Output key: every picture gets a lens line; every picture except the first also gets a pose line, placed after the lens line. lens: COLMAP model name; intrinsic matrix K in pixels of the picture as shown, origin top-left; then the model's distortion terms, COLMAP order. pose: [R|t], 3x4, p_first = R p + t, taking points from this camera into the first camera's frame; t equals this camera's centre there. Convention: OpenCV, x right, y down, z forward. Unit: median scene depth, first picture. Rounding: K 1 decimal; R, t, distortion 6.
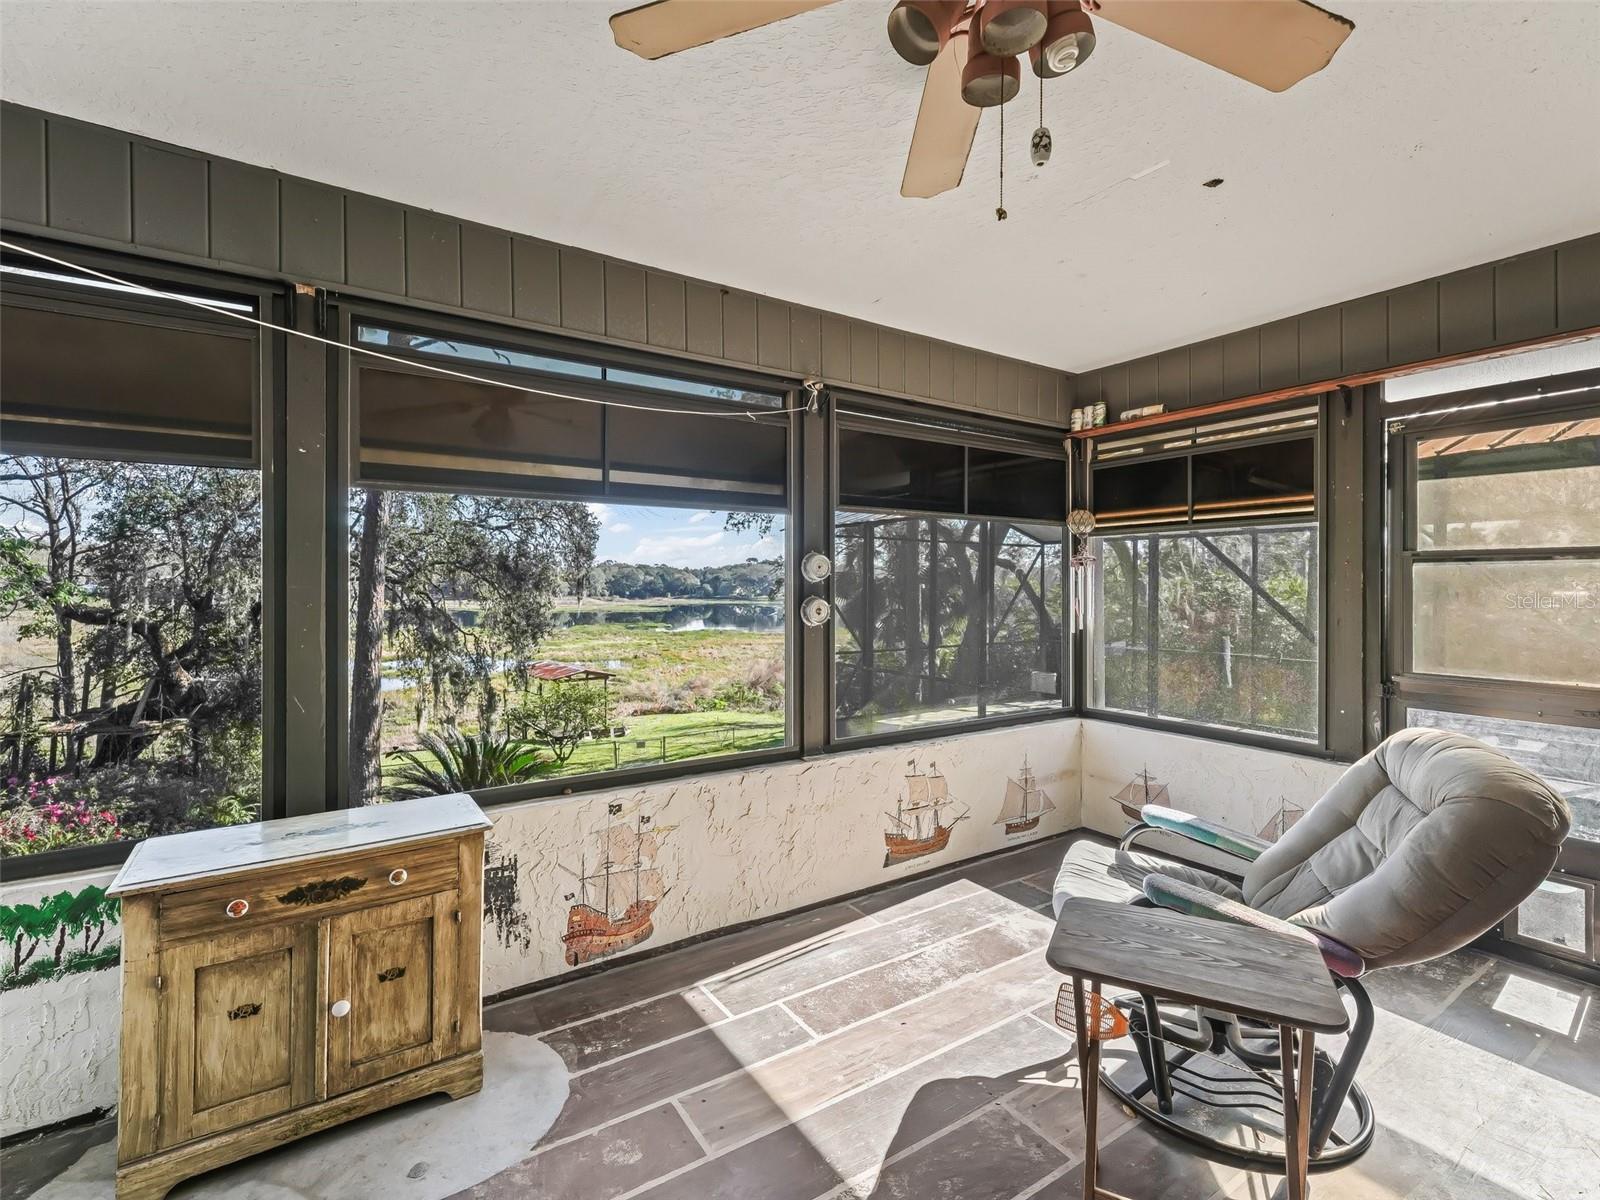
lens RADIAL K [[744.6, 0, 802.1], [0, 744.6, 580.8], [0, 0, 1]] dist [0.004511, 0.000053]
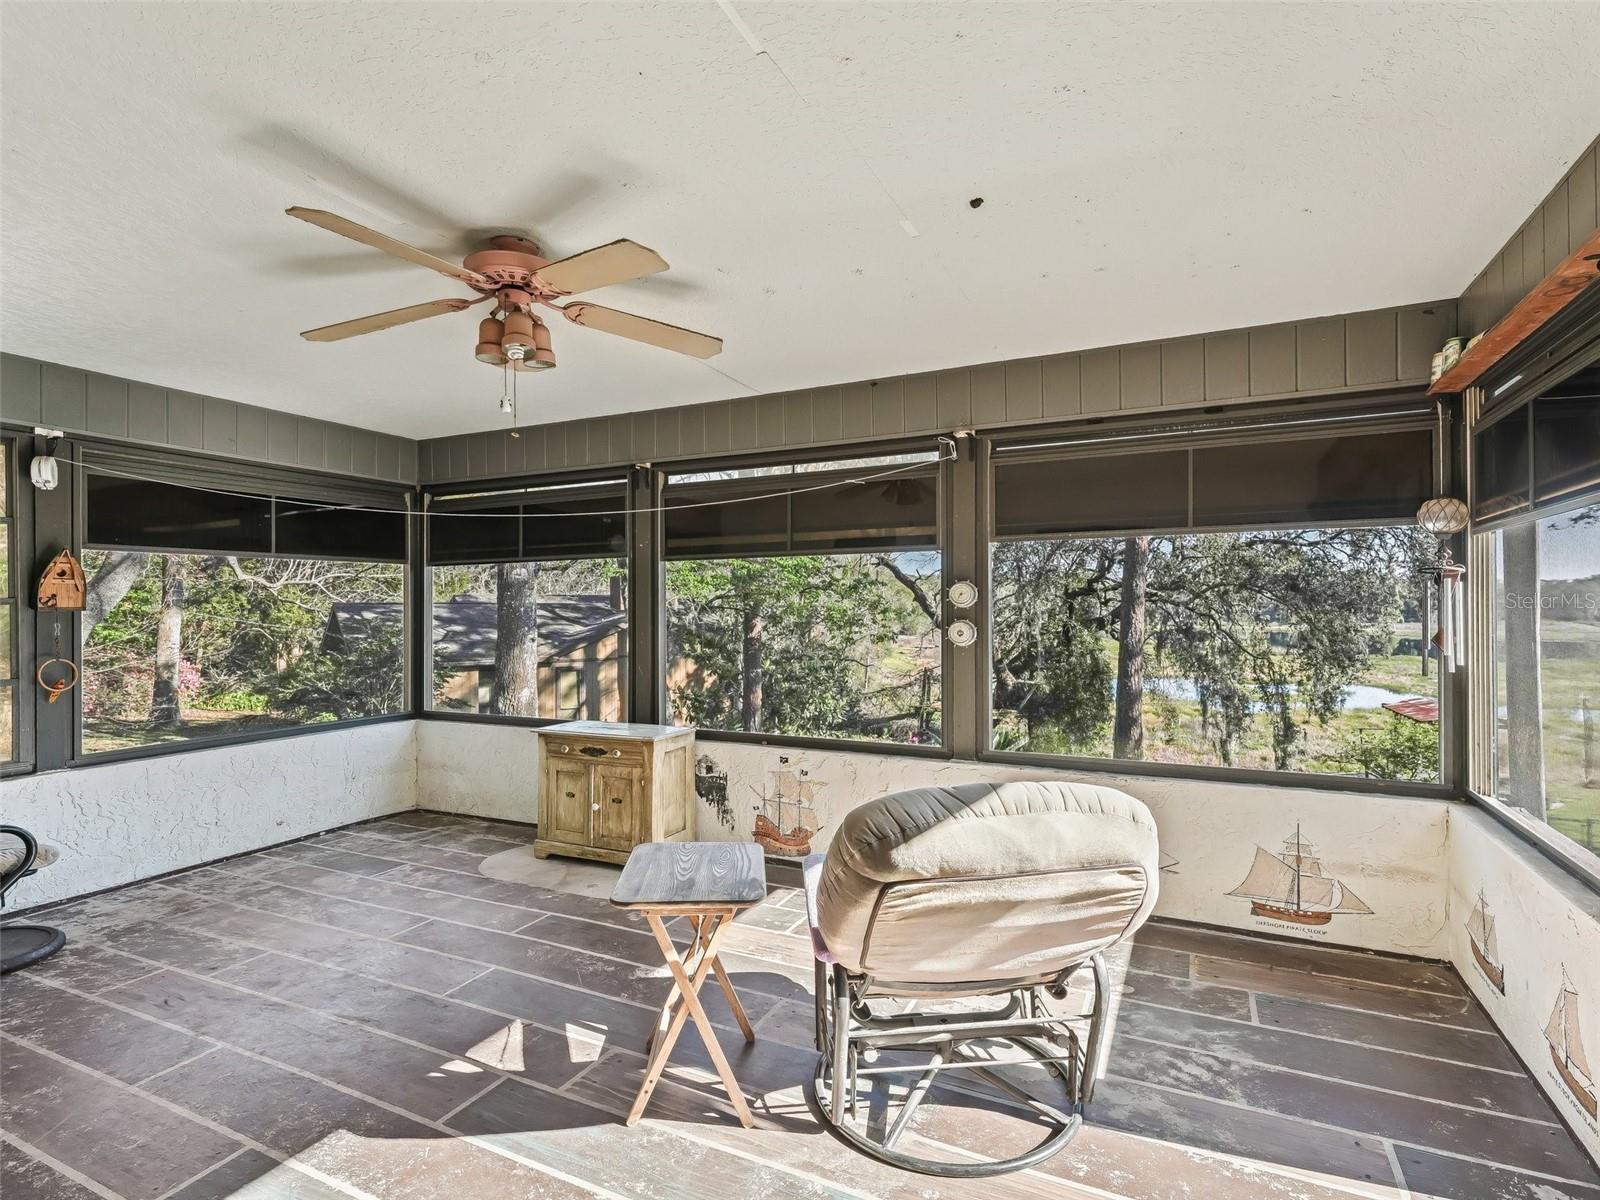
lens RADIAL K [[706.4, 0, 800.0], [0, 706.4, 600.0], [0, 0, 1]] dist [0.002220, 0.000357]
pose [[0.556619, -0.014496, -0.830642, 0.943663], [0.010442, 0.999891, -0.010453, -0.000964], [0.830703, -0.002855, 0.556709, 0.232225]]
